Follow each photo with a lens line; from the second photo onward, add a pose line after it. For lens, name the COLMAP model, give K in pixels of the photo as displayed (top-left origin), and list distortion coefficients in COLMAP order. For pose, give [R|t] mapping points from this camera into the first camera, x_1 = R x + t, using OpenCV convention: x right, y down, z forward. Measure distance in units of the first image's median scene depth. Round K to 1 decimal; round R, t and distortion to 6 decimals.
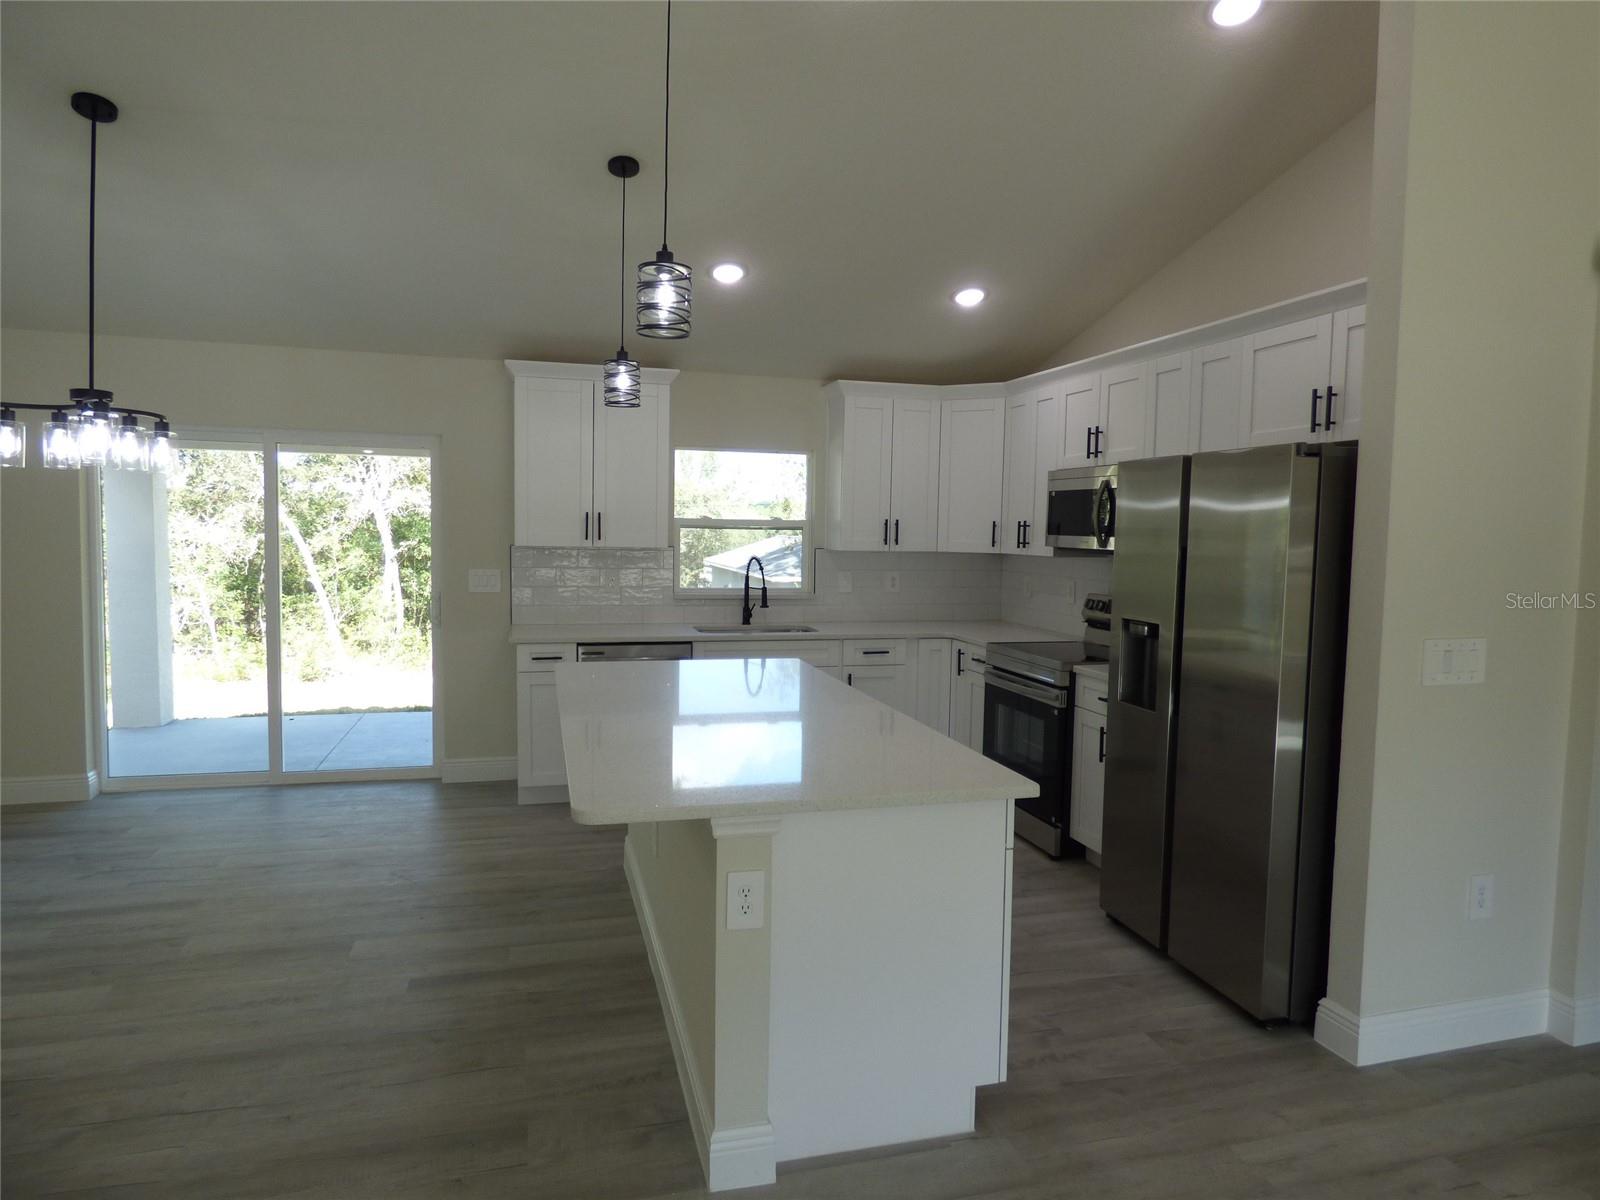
lens RADIAL K [[974.9, 0, 801.7], [0, 974.9, 605.5], [0, 0, 1]] dist [-0.006115, -0.003123]
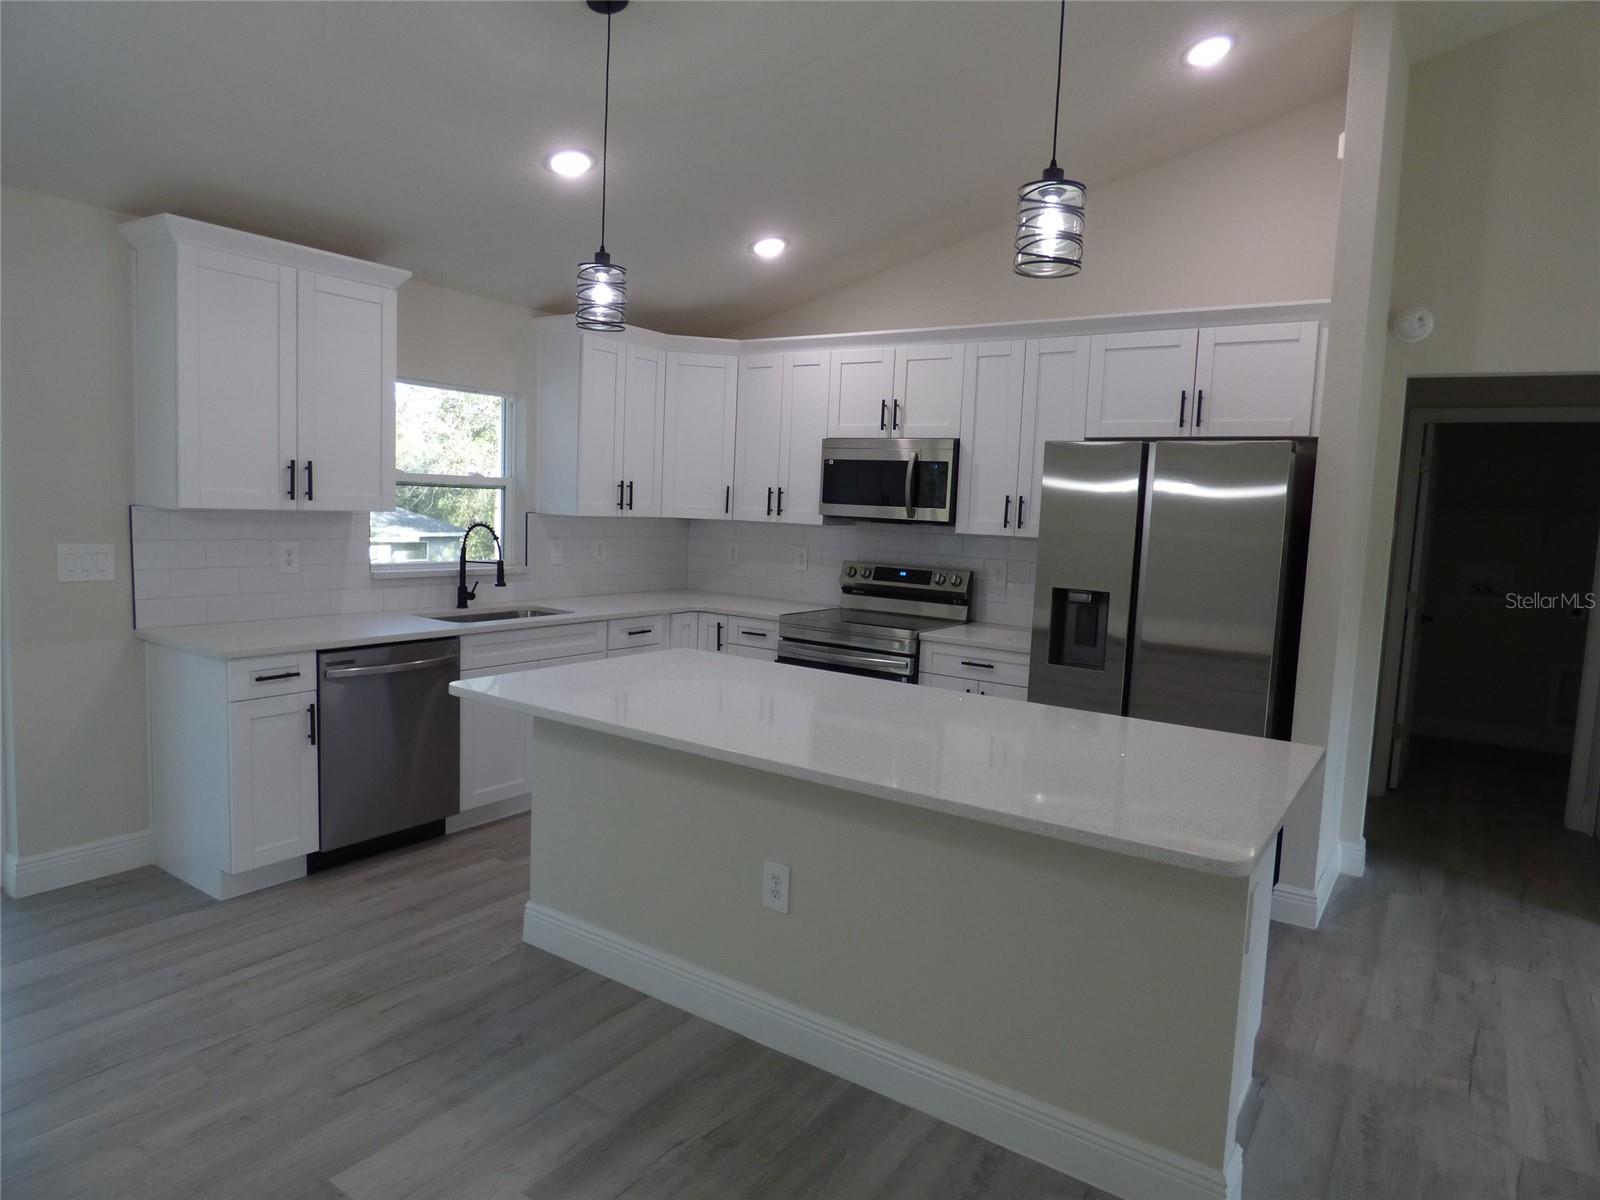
lens RADIAL K [[974.9, 0, 801.7], [0, 974.9, 605.5], [0, 0, 1]] dist [-0.006115, -0.003123]
pose [[0.761887, -0.053171, 0.645524, -0.413859], [0.021929, 0.998171, 0.056336, -0.024592], [-0.647338, -0.028766, 0.761660, 0.250313]]
